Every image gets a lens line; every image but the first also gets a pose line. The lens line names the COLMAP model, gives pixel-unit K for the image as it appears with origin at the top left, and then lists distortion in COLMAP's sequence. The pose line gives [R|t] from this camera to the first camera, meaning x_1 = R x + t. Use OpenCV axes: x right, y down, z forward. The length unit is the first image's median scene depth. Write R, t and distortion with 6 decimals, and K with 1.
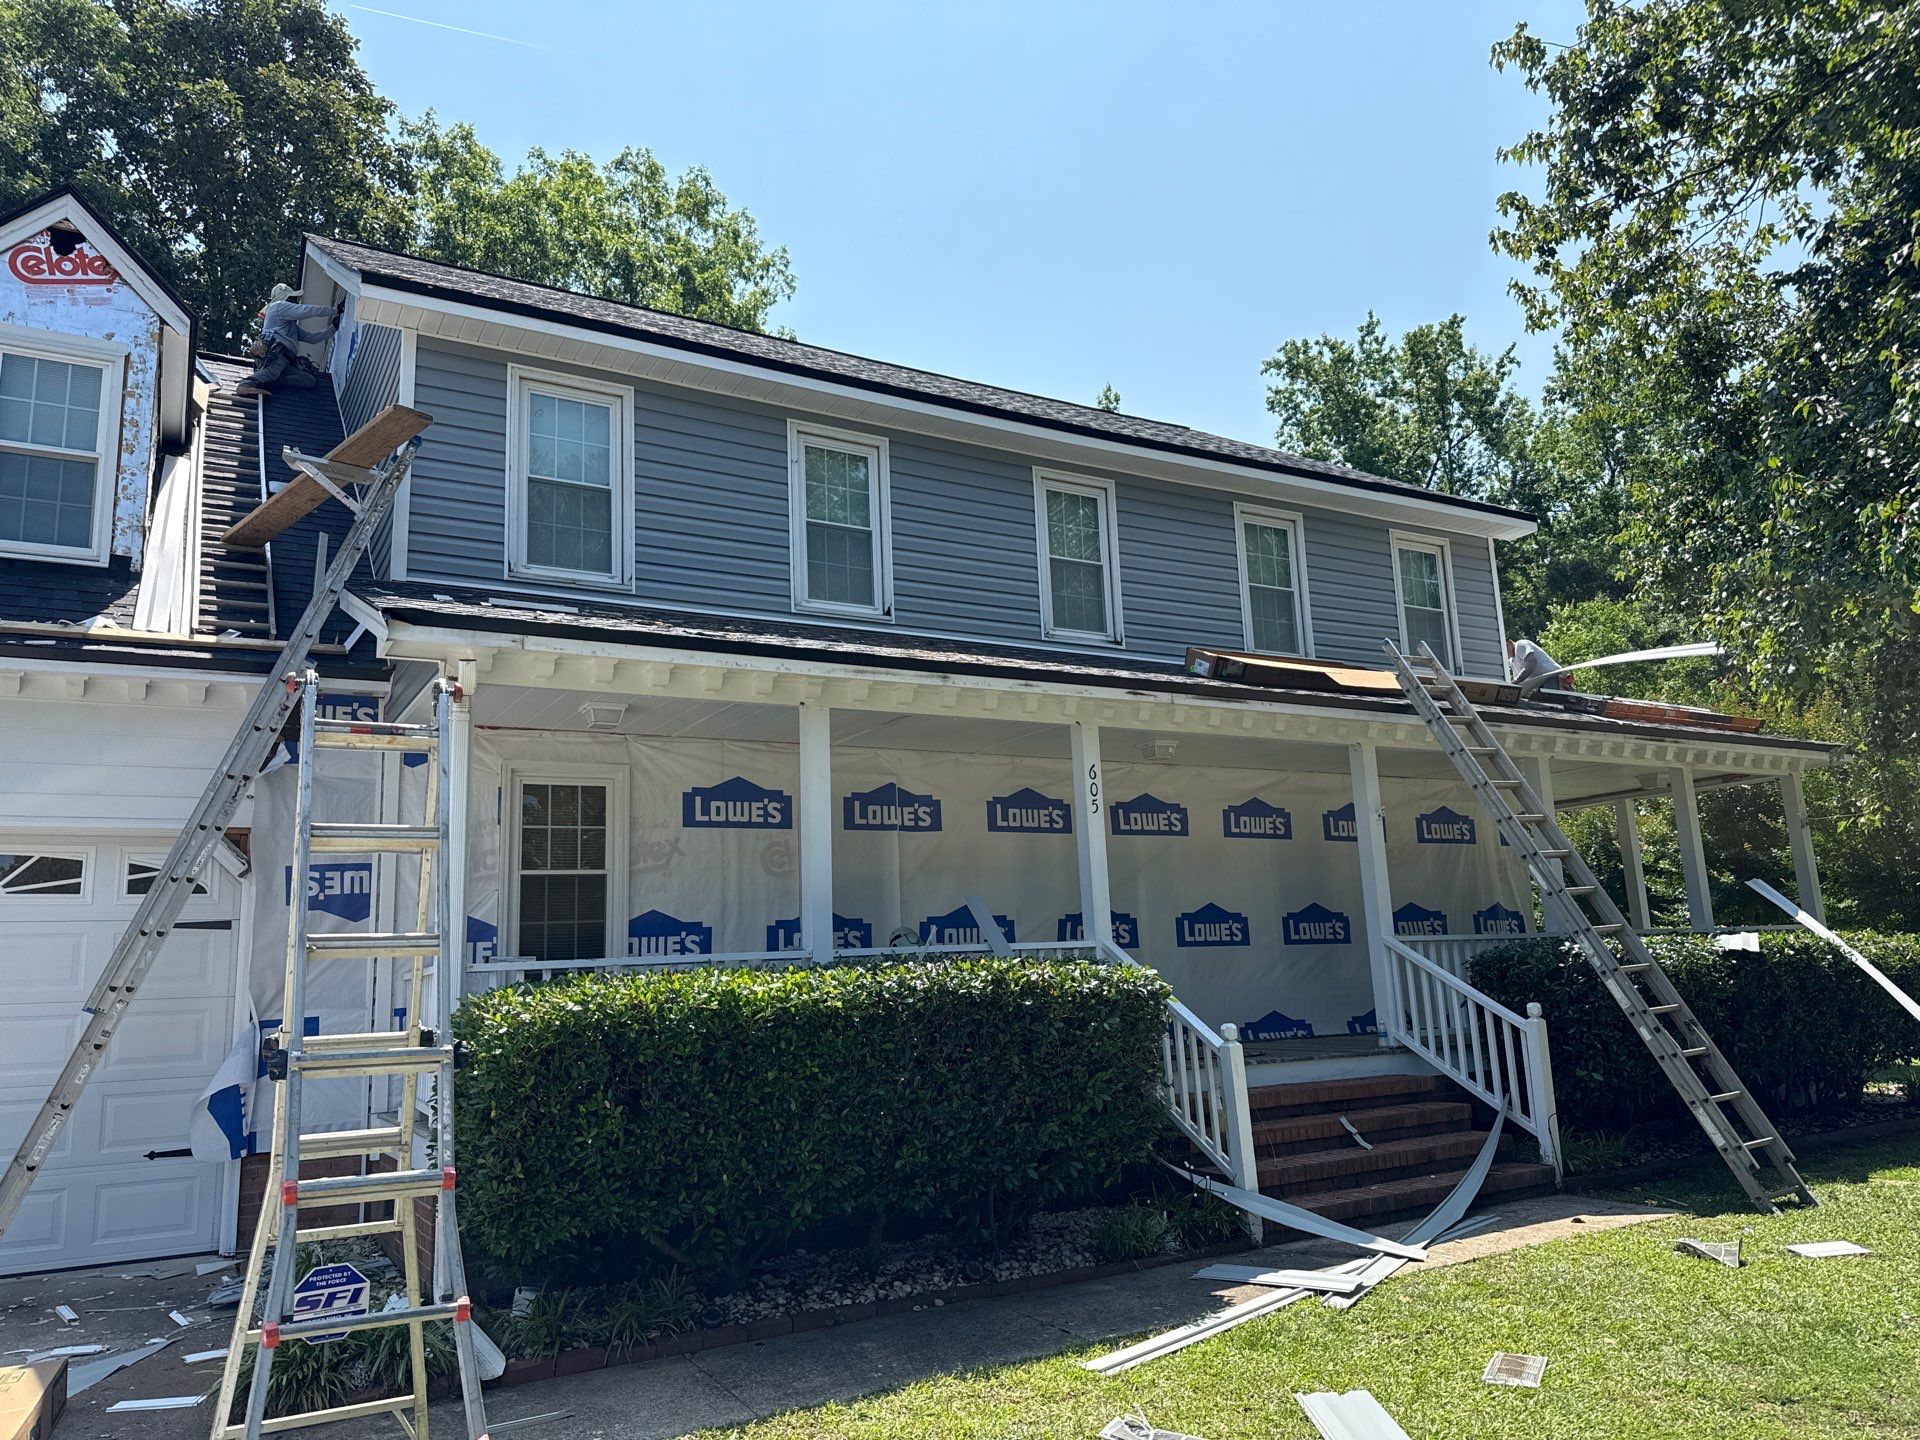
lens RADIAL K [[1418.3, 0, 1012.1], [0, 1418.3, 716.0], [0, 0, 1]] dist [0.011323, -0.003443]
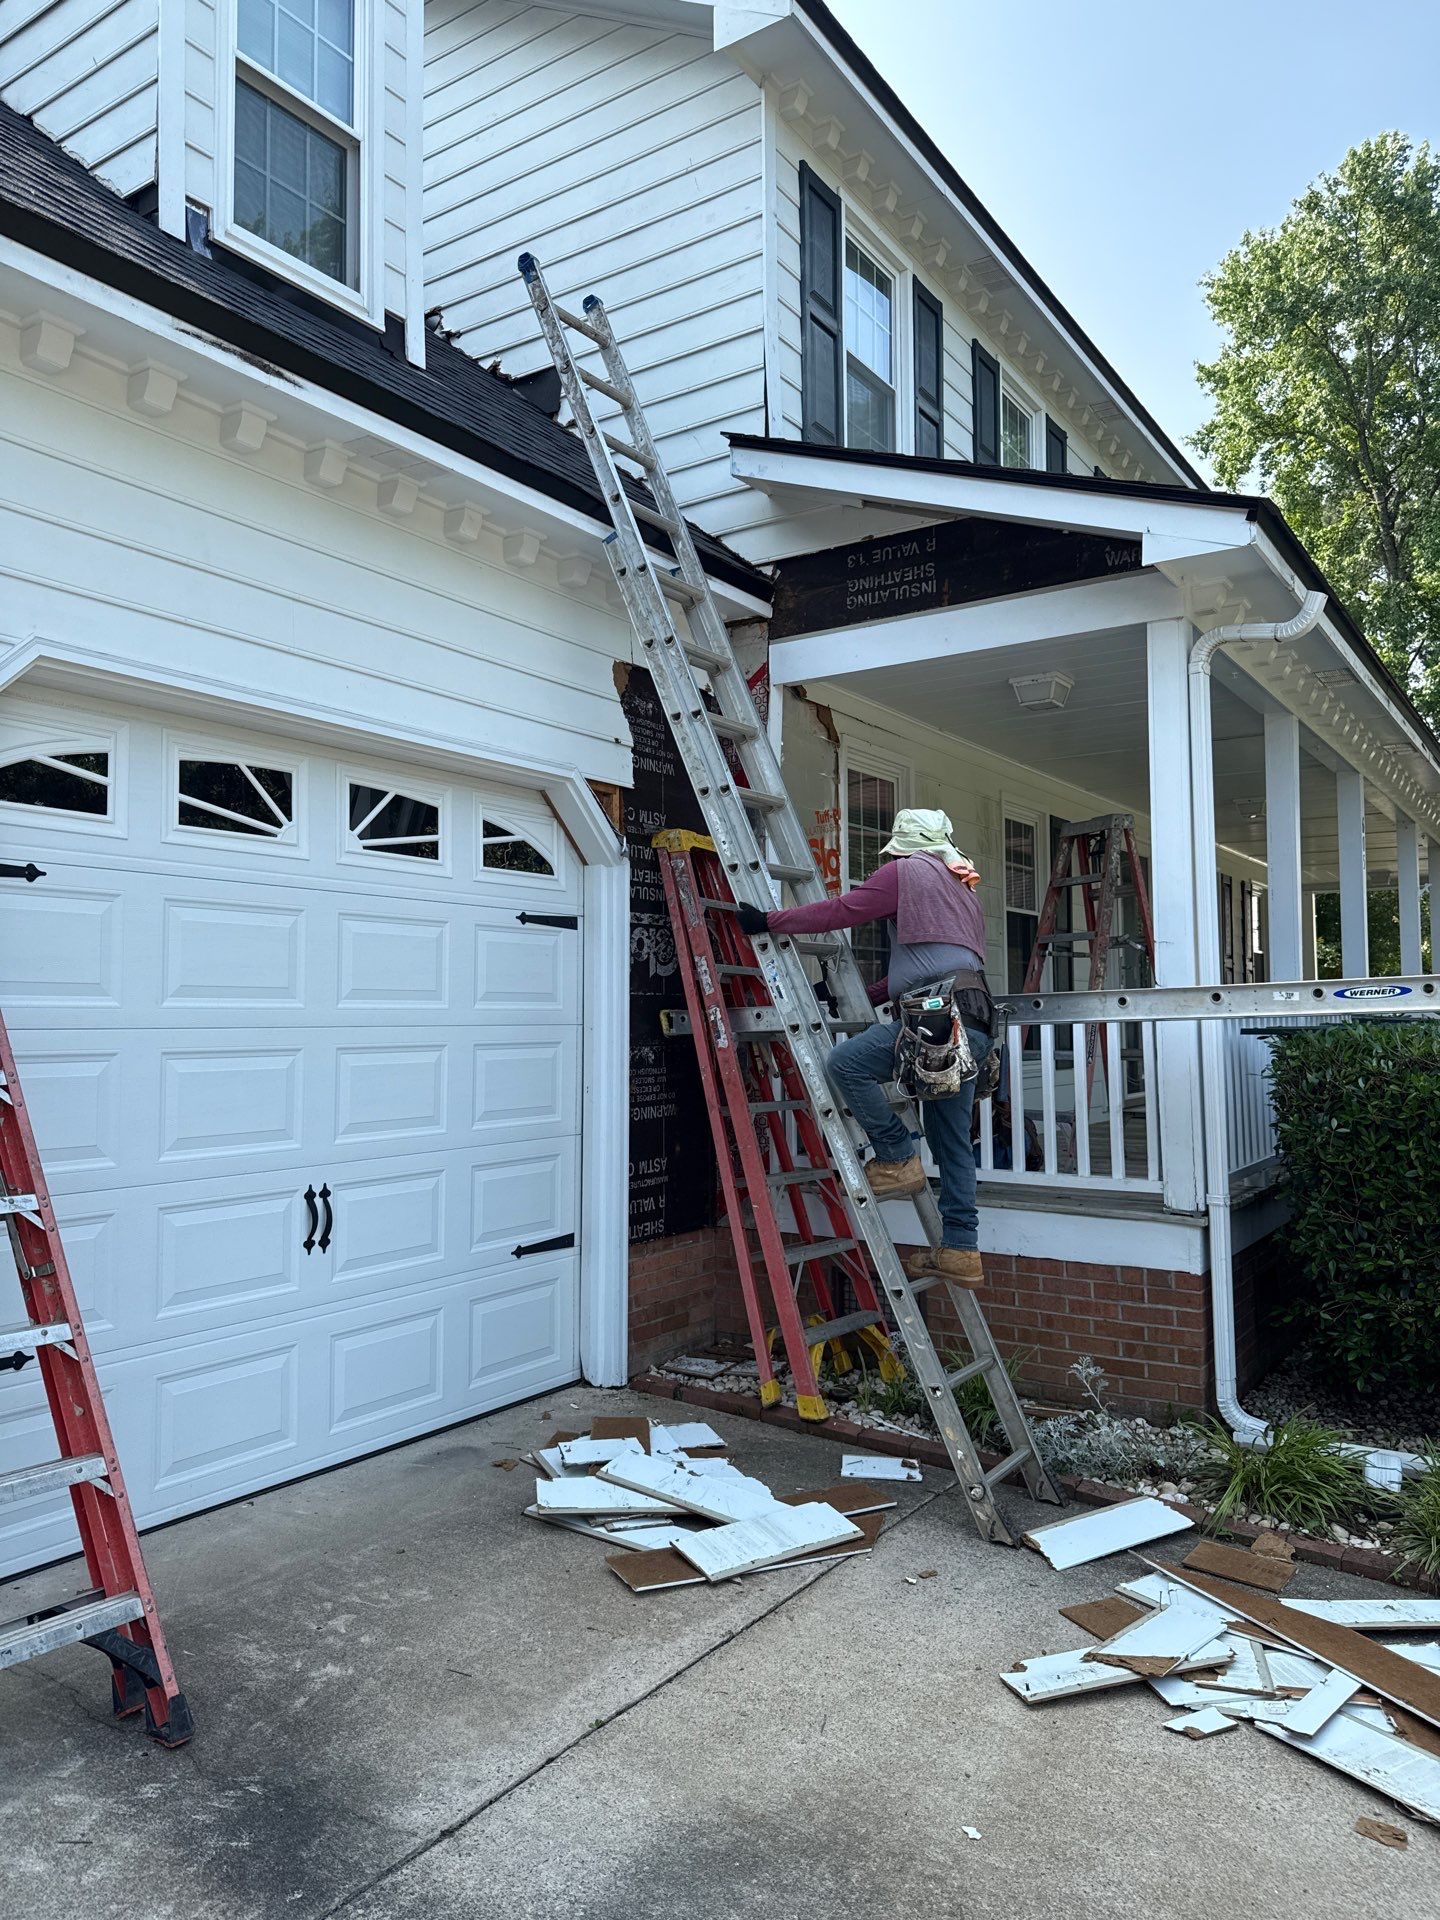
lens RADIAL K [[1418.3, 0, 720.0], [0, 1418.3, 960.0], [0, 0, 1]] dist [0.011323, -0.003443]
pose [[0.896079, 0.058914, 0.439967, -0.713684], [-0.113014, 0.988771, 0.097773, 0.081757], [-0.429267, -0.137335, 0.892675, 0.332374]]
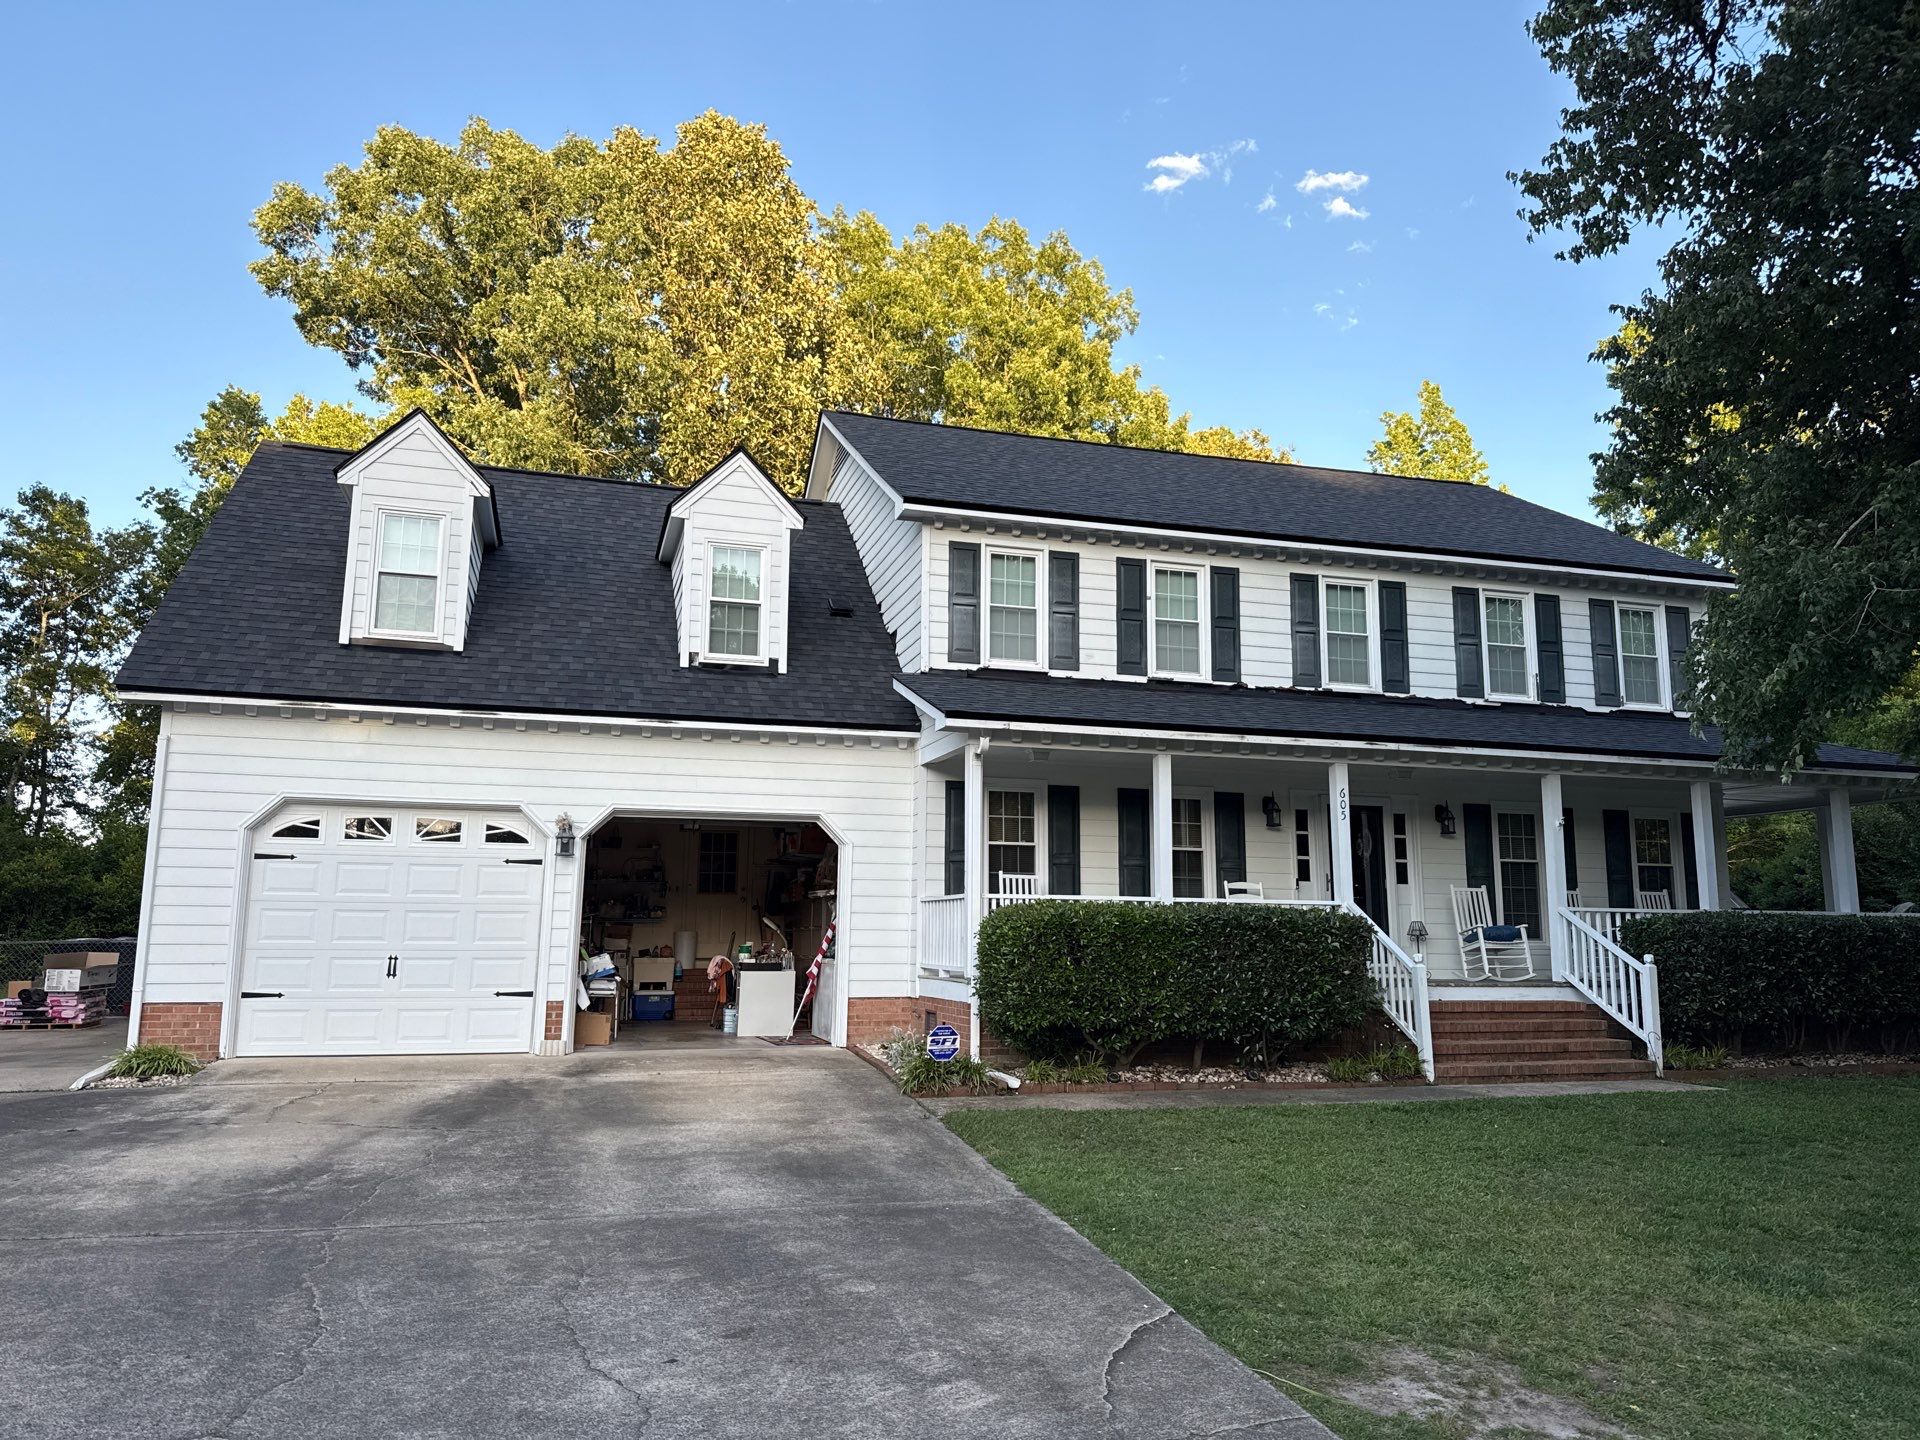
lens RADIAL K [[1447.9, 0, 980.9], [0, 1447.9, 711.9], [0, 0, 1]] dist [0.136817, -0.295283]
pose [[0.969090, 0.008710, -0.246554, 0.069525], [-0.002301, 0.999652, 0.026271, -0.090321], [0.246697, -0.024892, 0.968773, -0.660064]]
